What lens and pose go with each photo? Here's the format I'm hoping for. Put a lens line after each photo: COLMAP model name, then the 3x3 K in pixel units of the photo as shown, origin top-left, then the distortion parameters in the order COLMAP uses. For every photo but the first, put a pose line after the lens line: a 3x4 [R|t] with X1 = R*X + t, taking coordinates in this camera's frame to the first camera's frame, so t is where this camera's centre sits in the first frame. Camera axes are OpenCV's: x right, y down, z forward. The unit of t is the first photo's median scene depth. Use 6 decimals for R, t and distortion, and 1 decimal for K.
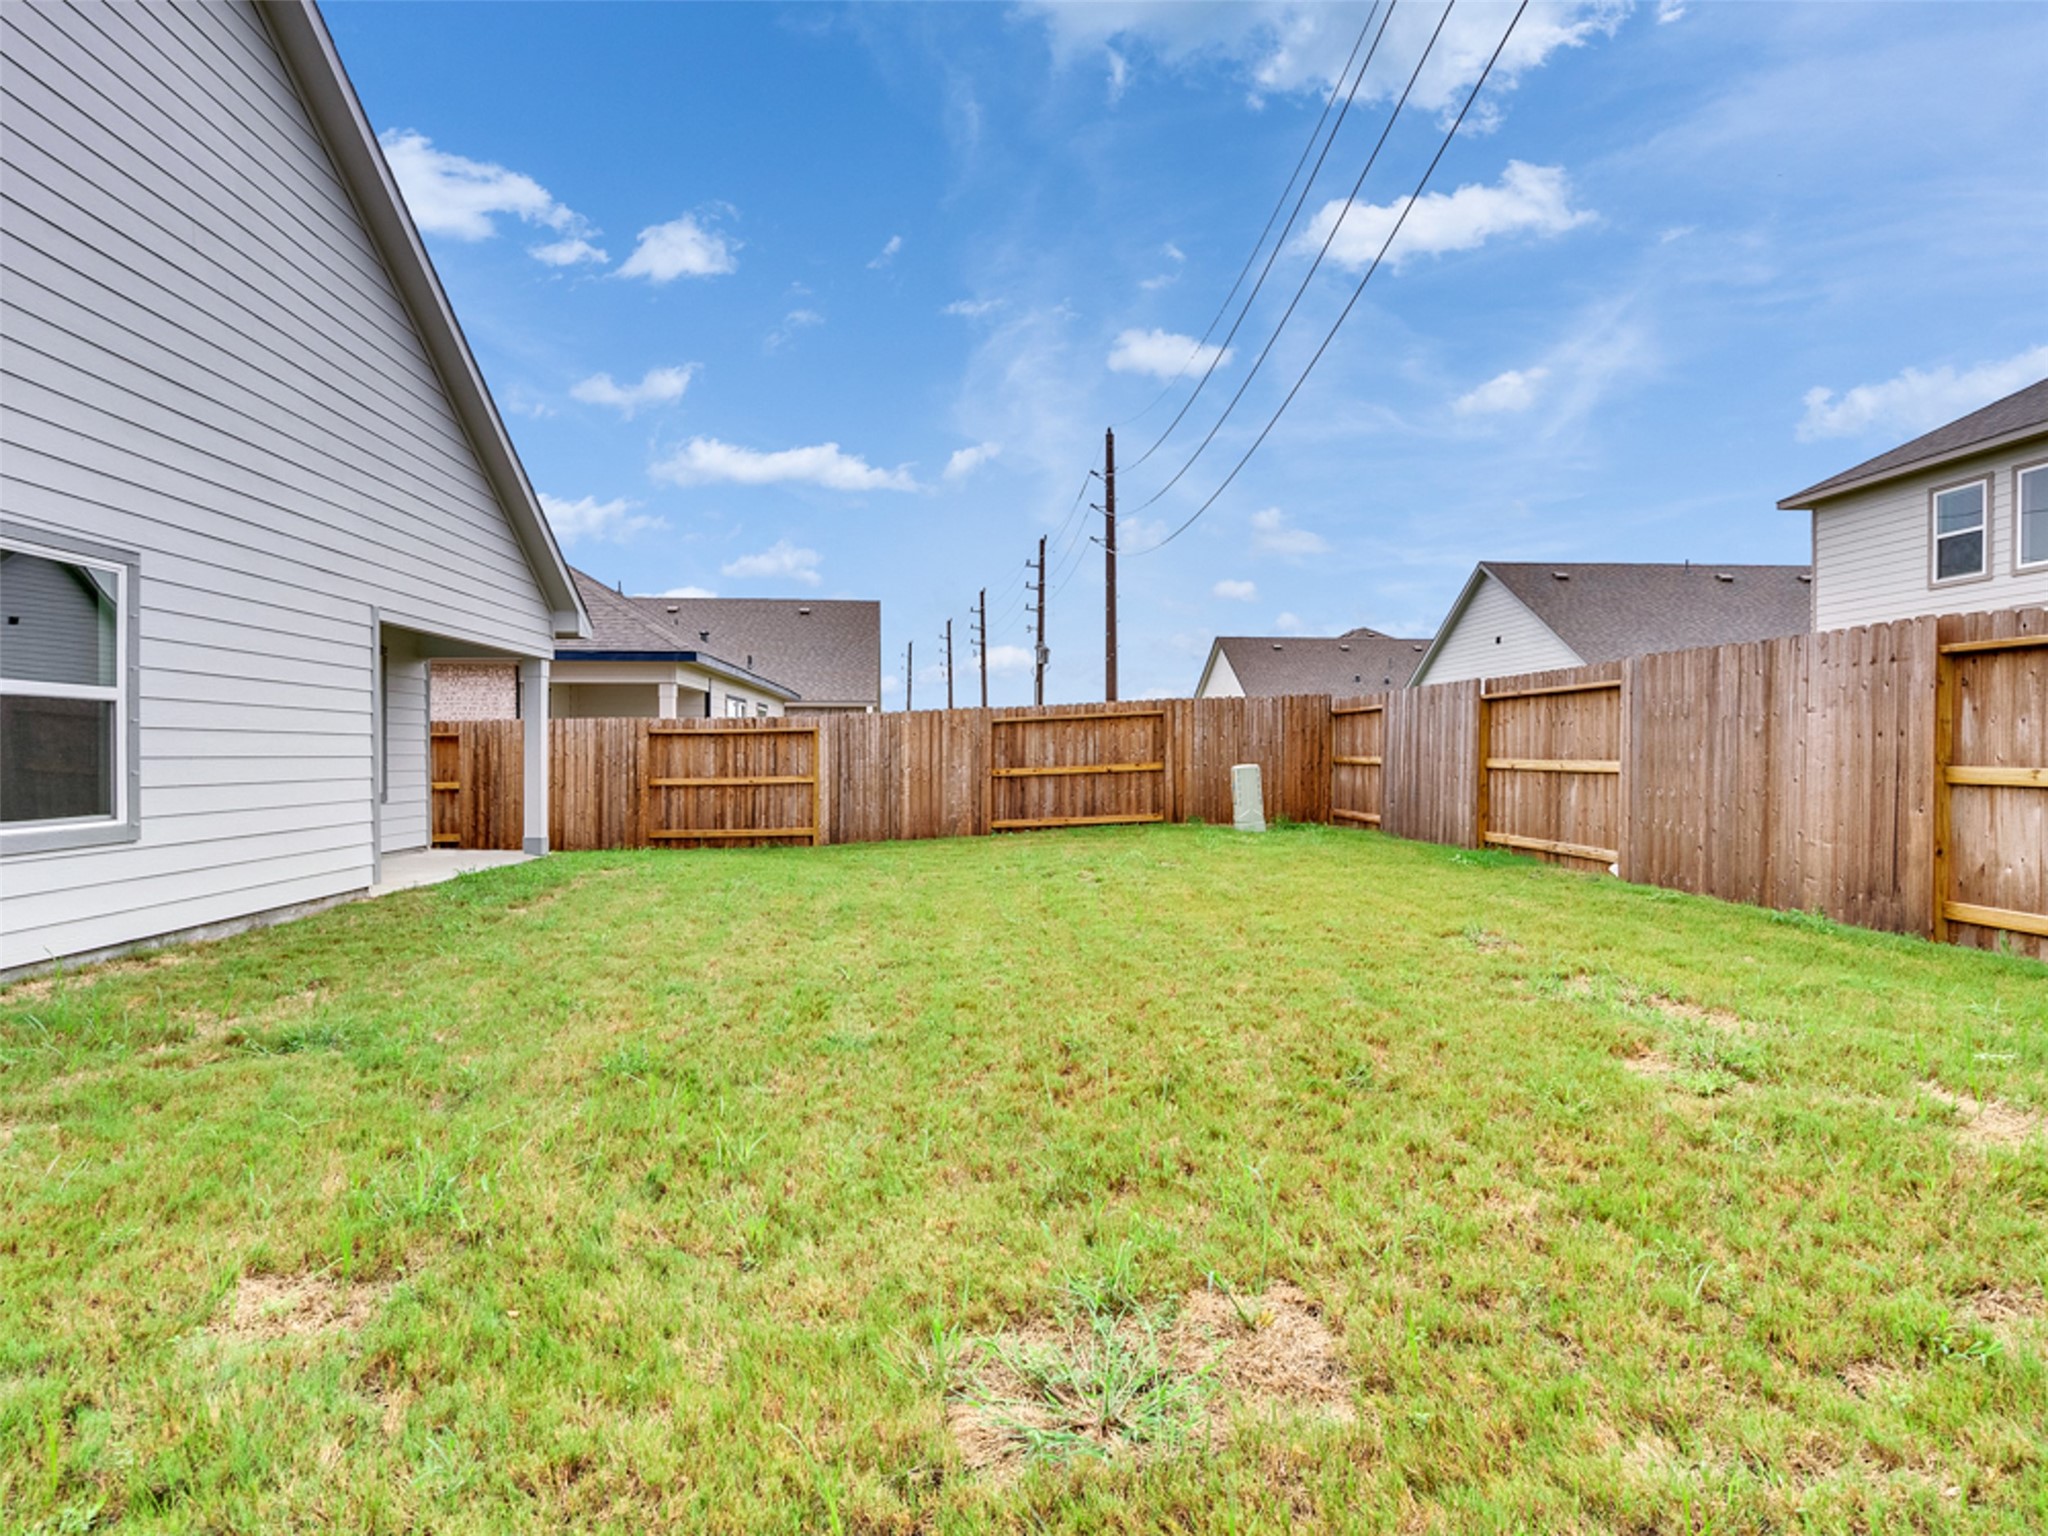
lens RADIAL K [[1053.7, 0, 1023.9], [0, 1053.7, 770.1], [0, 0, 1]] dist [-0.000304, 0.001468]
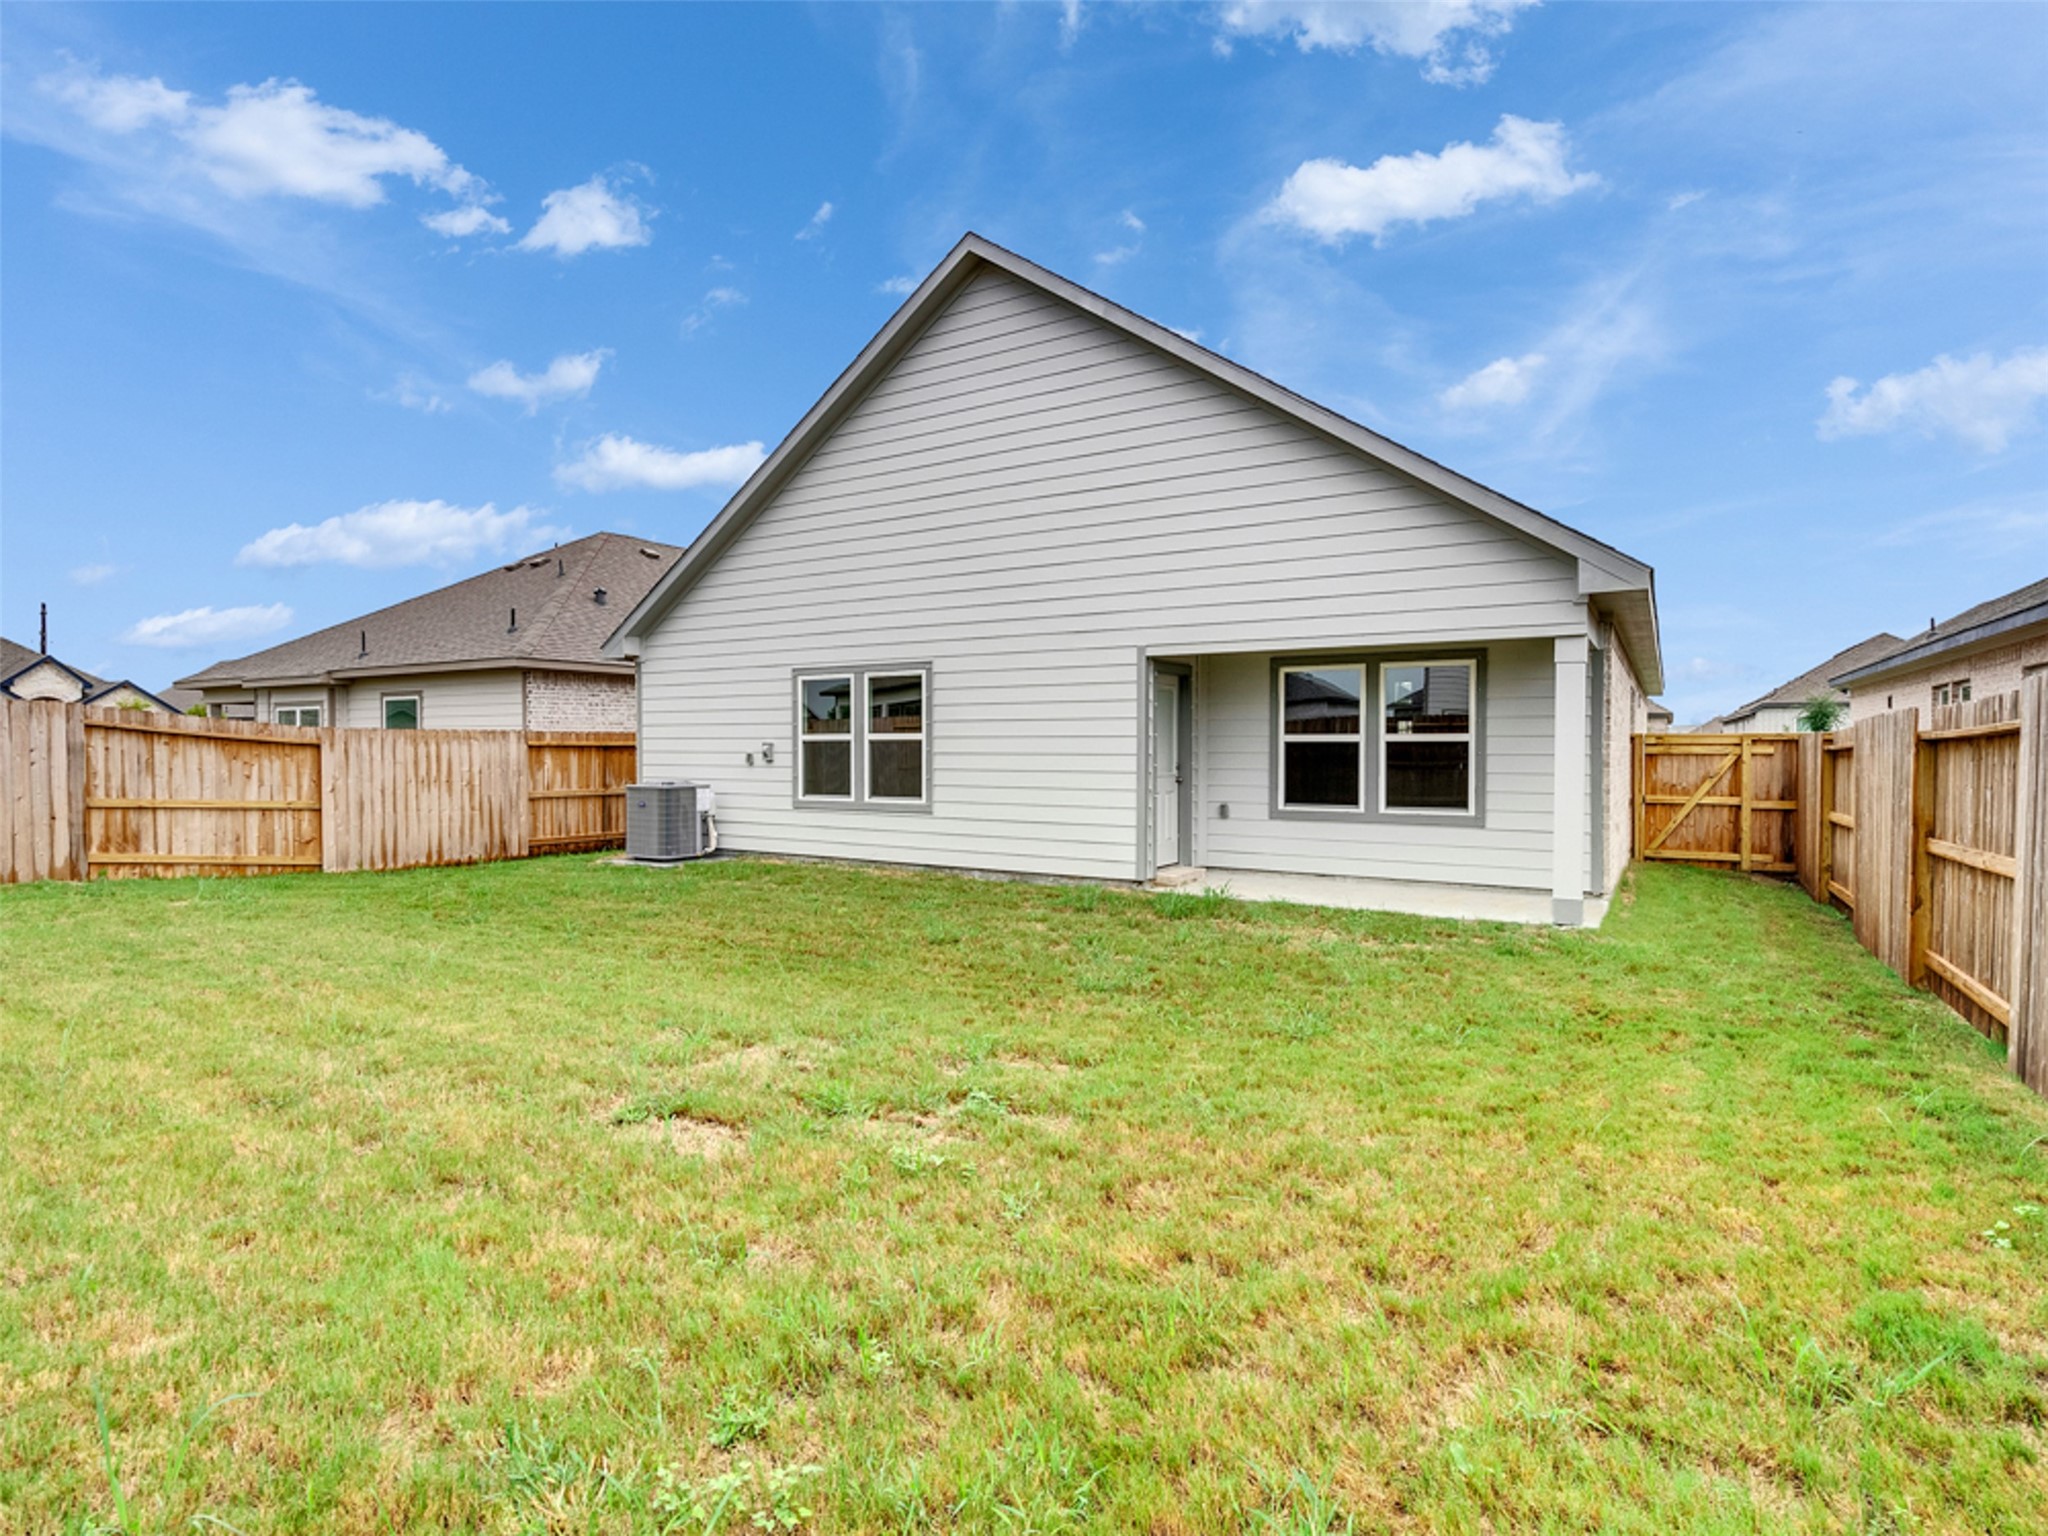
lens RADIAL K [[1053.7, 0, 1030.3], [0, 1053.7, 768.2], [0, 0, 1]] dist [-0.000304, 0.001468]
pose [[-0.582812, 0.012382, -0.812513, 0.251469], [-0.015628, 0.999528, 0.026442, -0.028260], [0.812457, 0.028109, -0.582344, 0.950512]]
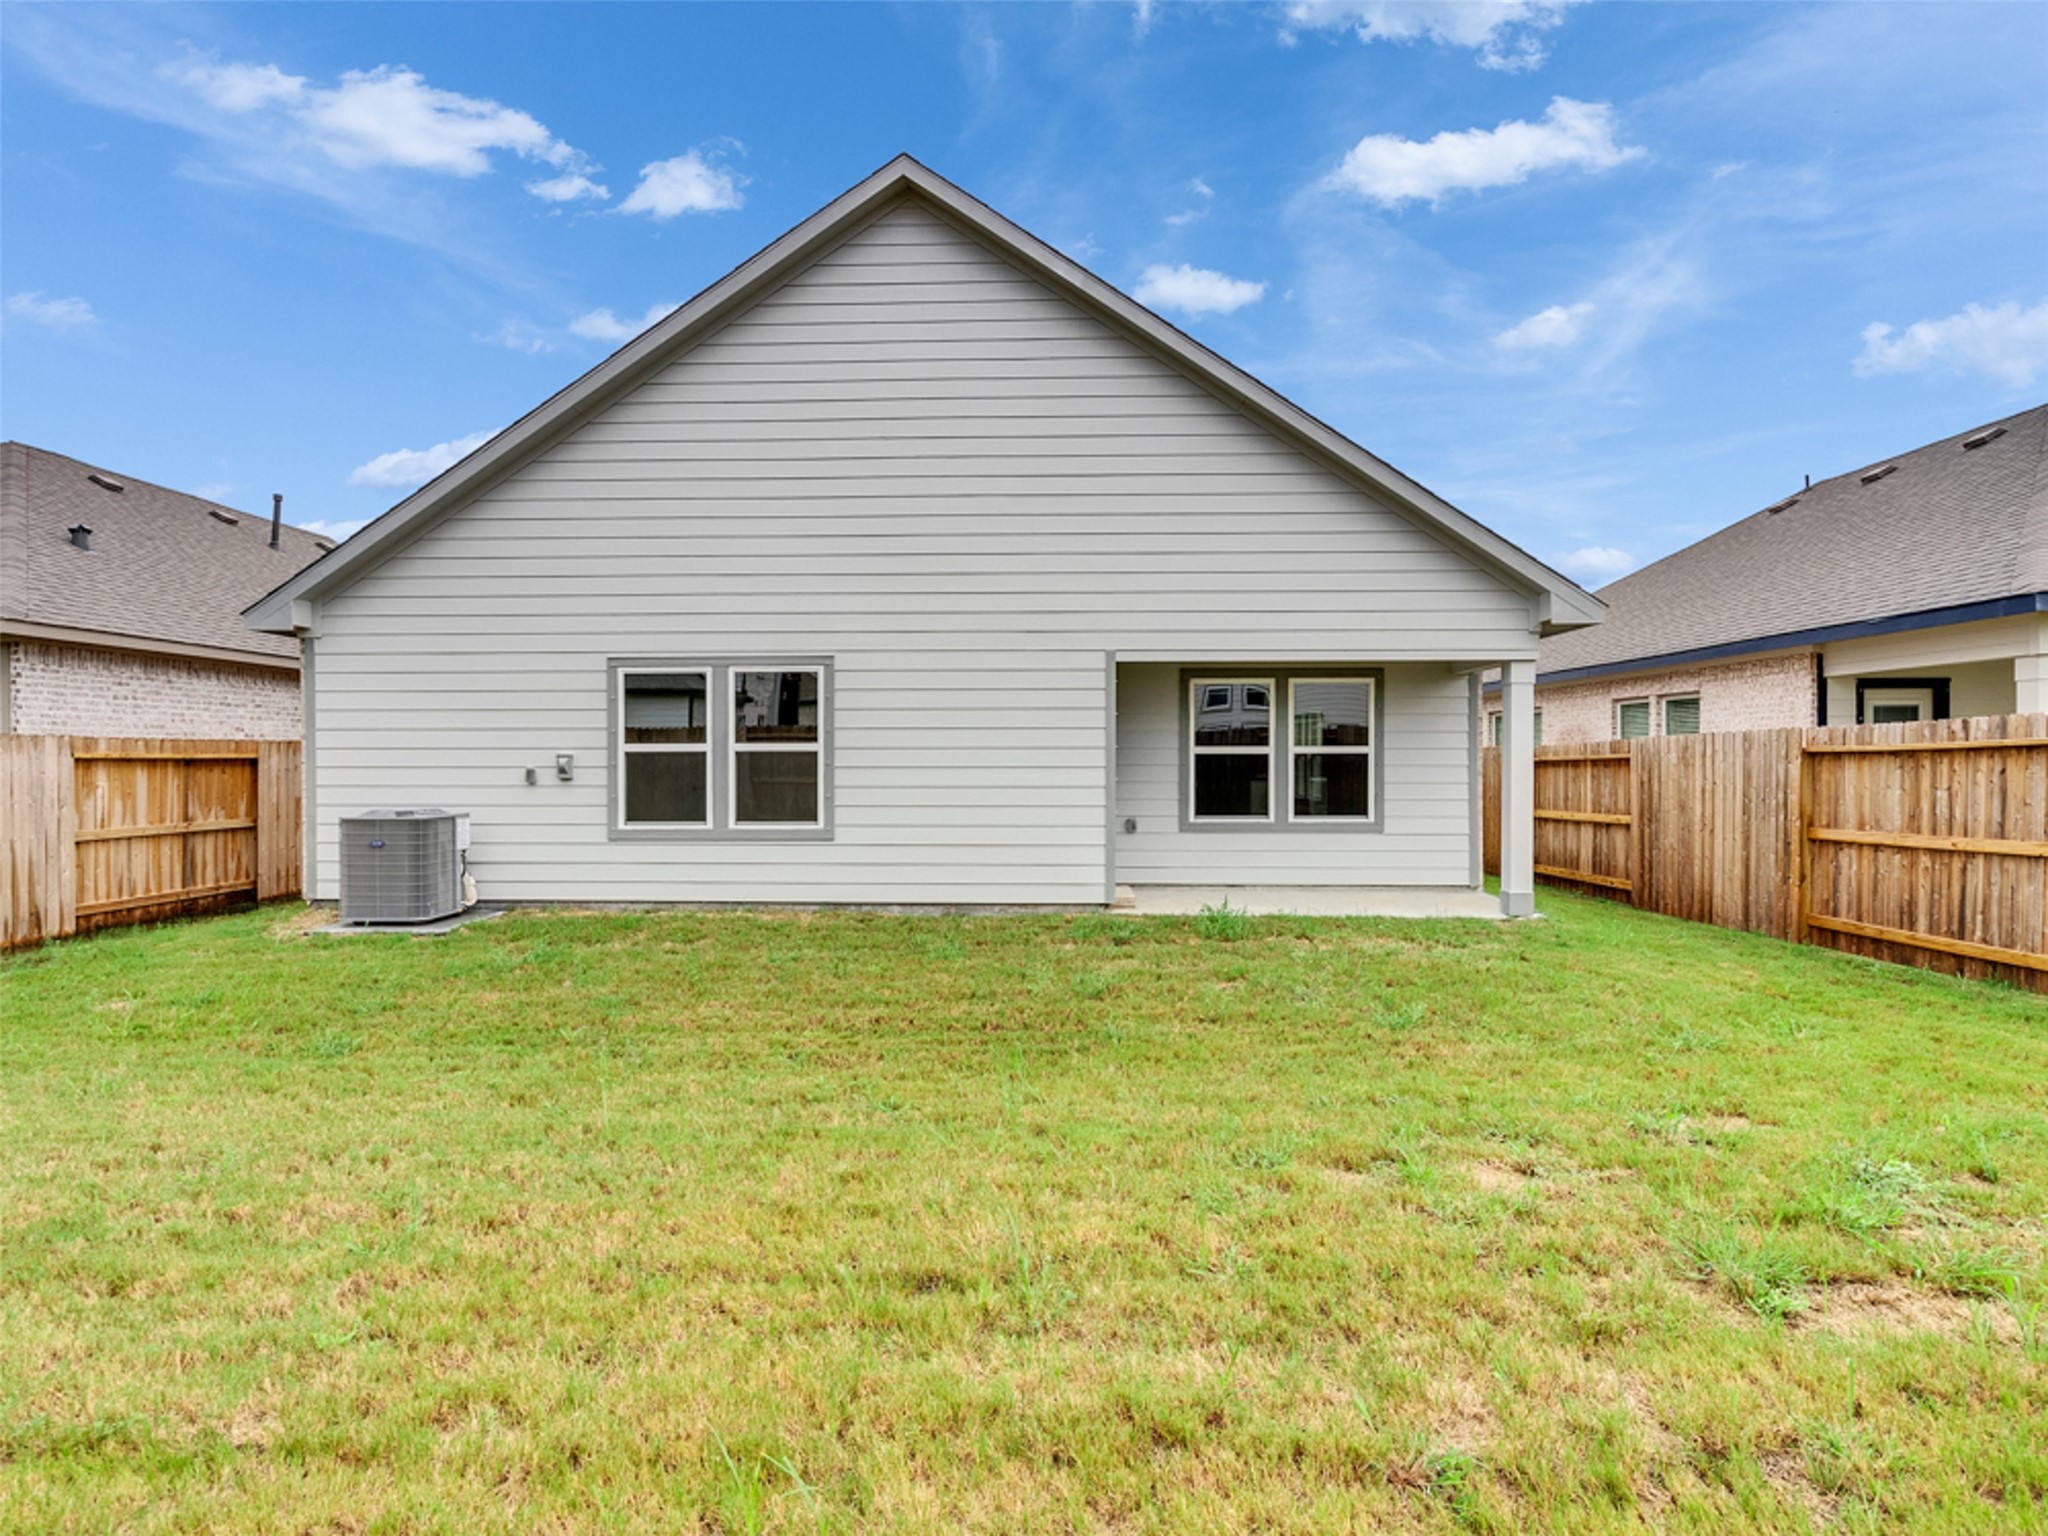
lens RADIAL K [[1053.7, 0, 1023.5], [0, 1053.7, 768.5], [0, 0, 1]] dist [-0.000304, 0.001468]
pose [[-0.100813, 0.005565, -0.994890, 0.291013], [-0.014761, 0.999866, 0.007088, -0.022938], [0.994796, 0.015400, -0.100718, 0.609415]]
